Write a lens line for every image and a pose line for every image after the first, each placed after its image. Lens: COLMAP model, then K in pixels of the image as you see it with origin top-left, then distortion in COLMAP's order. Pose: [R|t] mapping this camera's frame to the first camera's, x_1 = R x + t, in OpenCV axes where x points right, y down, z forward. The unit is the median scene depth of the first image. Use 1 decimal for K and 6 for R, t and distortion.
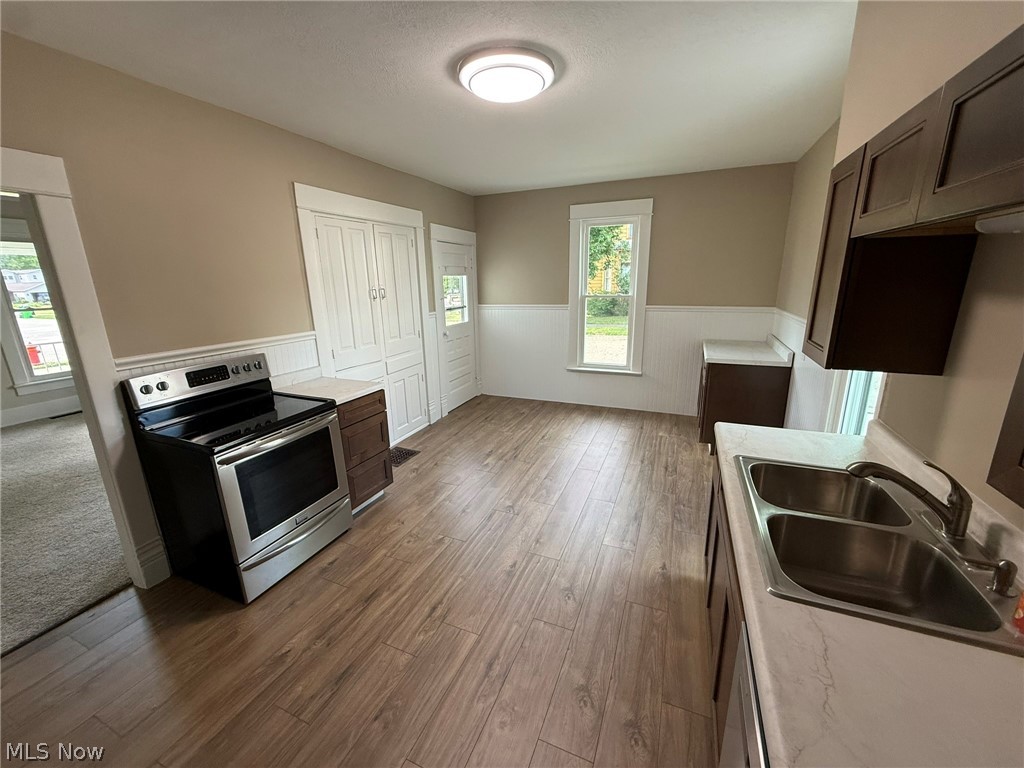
lens RADIAL K [[408.0, 0, 511.1], [0, 408.0, 383.5], [0, 0, 1]] dist [-0.001159, 0.000015]
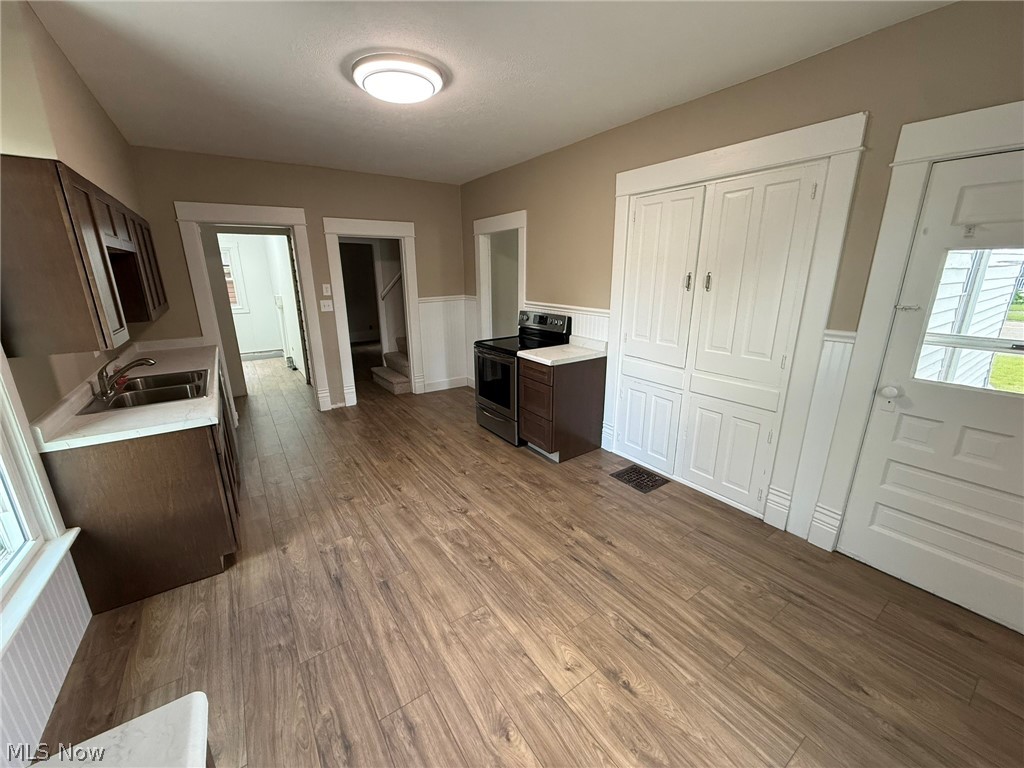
lens RADIAL K [[408.0, 0, 509.9], [0, 408.0, 384.0], [0, 0, 1]] dist [-0.001159, 0.000015]
pose [[-0.539490, 0.252539, -0.803228, 0.625296], [-0.190998, 0.892388, 0.408856, -0.366037], [0.820043, 0.373988, -0.433200, 1.392161]]
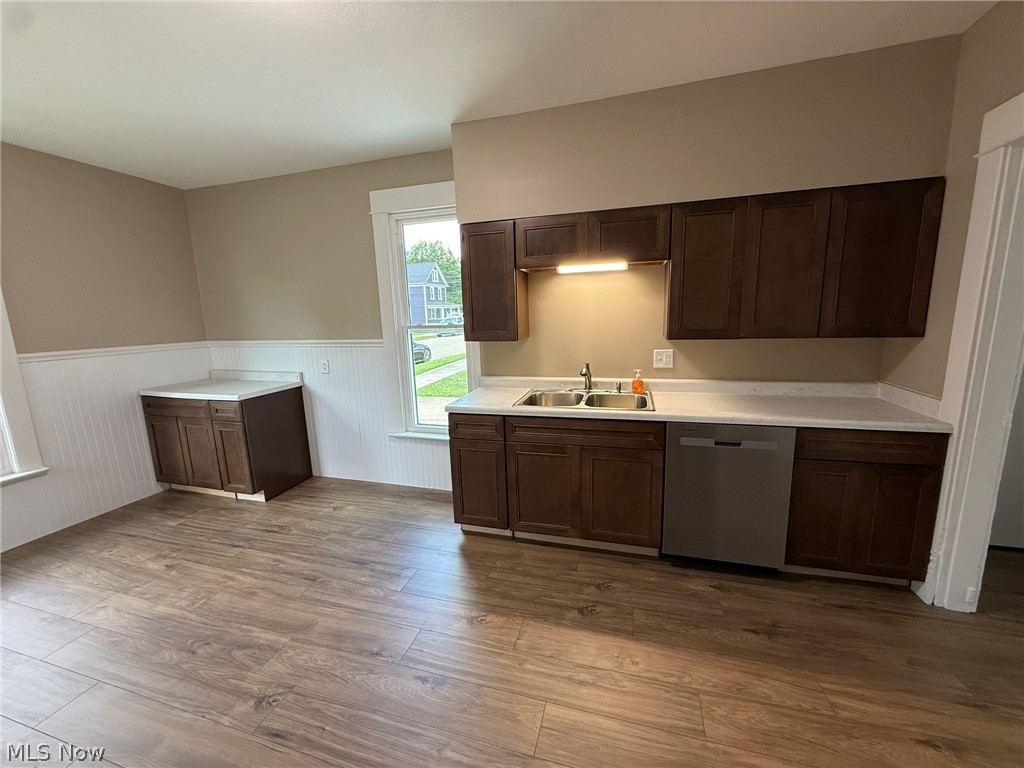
lens RADIAL K [[408.0, 0, 509.6], [0, 408.0, 382.7], [0, 0, 1]] dist [-0.001159, 0.000015]
pose [[-0.108847, -0.149244, 0.982791, -0.501211], [0.280941, 0.943741, 0.174429, -0.092963], [-0.953533, 0.295093, -0.060794, 0.604889]]
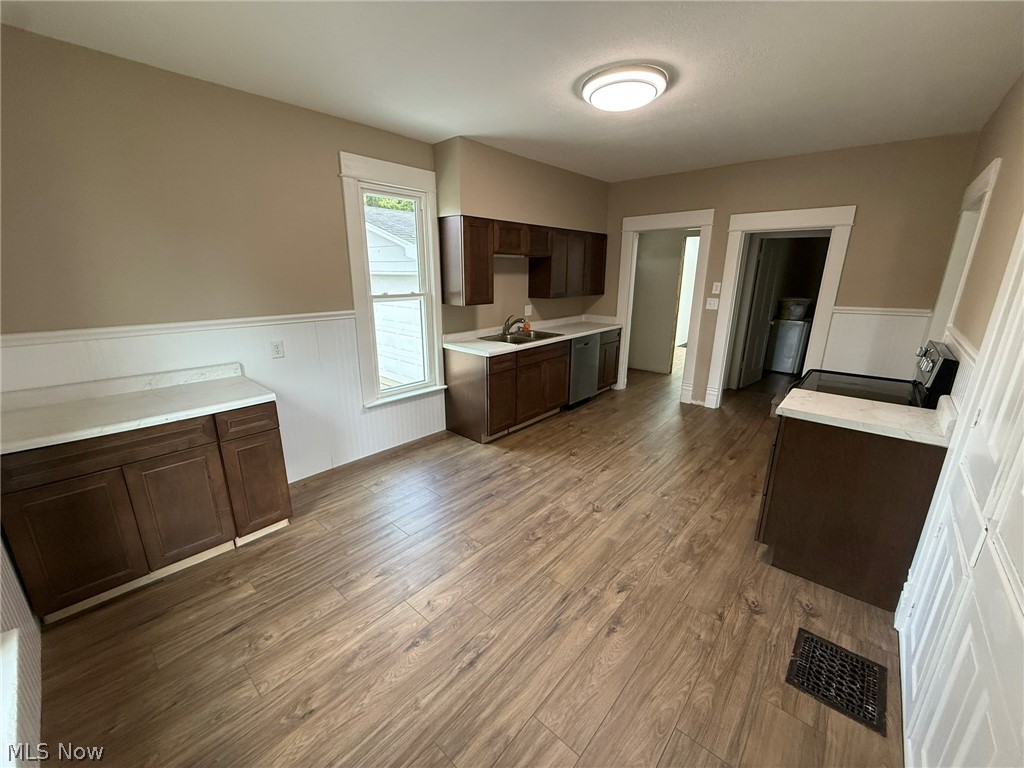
lens RADIAL K [[408.0, 0, 509.2], [0, 408.0, 382.0], [0, 0, 1]] dist [-0.001159, 0.000015]
pose [[-0.946387, -0.068356, 0.315721, -0.088820], [0.096417, 0.873034, 0.478034, -0.423118], [-0.308312, 0.482845, -0.819637, 1.697068]]
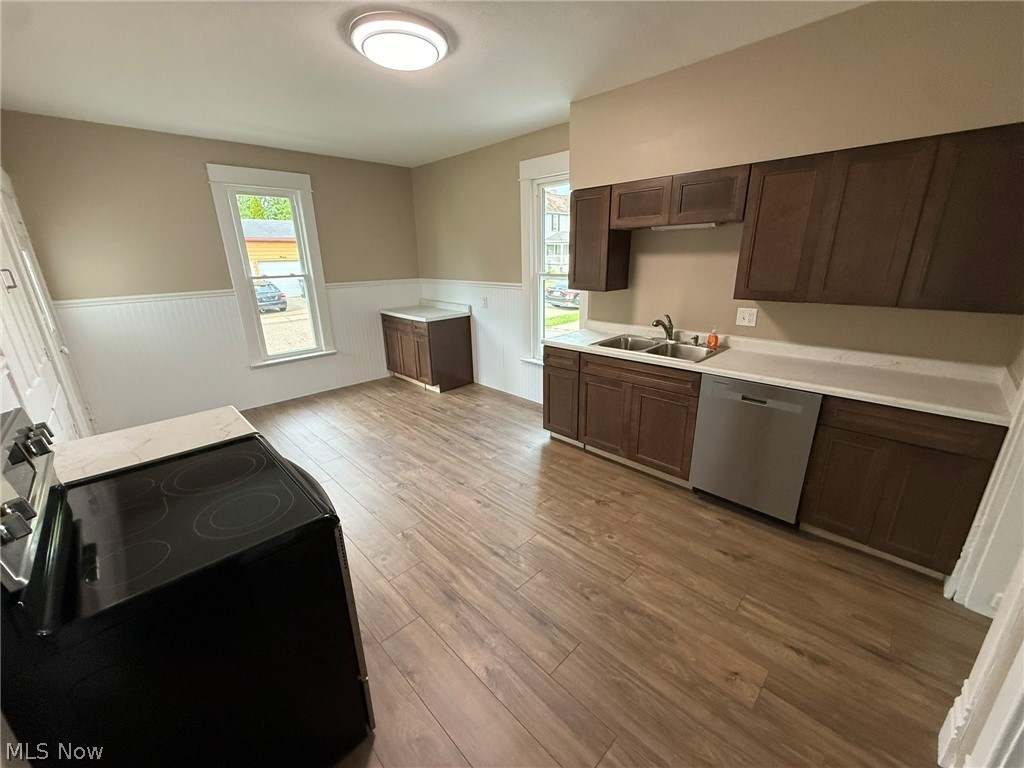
lens RADIAL K [[408.0, 0, 510.8], [0, 408.0, 383.4], [0, 0, 1]] dist [-0.001159, 0.000015]
pose [[0.383158, -0.271254, 0.882956, -0.709671], [0.245889, 0.951369, 0.185568, -0.049216], [-0.890353, 0.146007, 0.431223, 0.303435]]
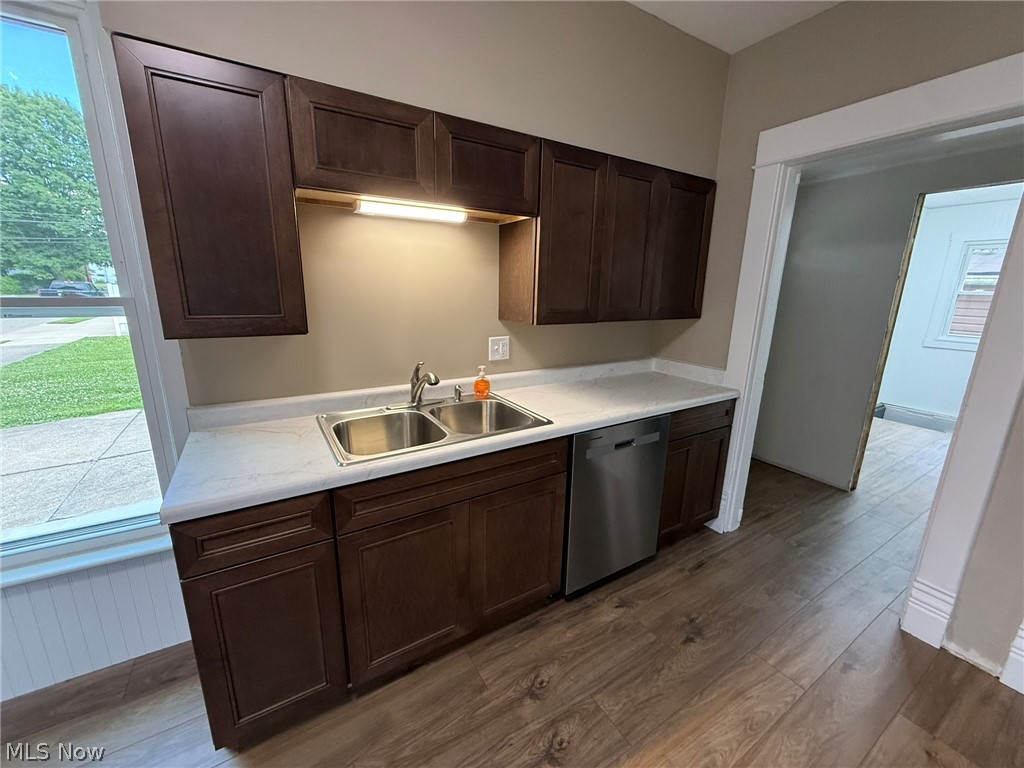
lens RADIAL K [[408.0, 0, 509.5], [0, 408.0, 383.3], [0, 0, 1]] dist [-0.001159, 0.000015]
pose [[-0.812174, -0.131307, 0.568447, -0.058838], [0.143466, 0.899474, 0.412751, -0.125339], [-0.565501, 0.416779, -0.711691, 0.729470]]
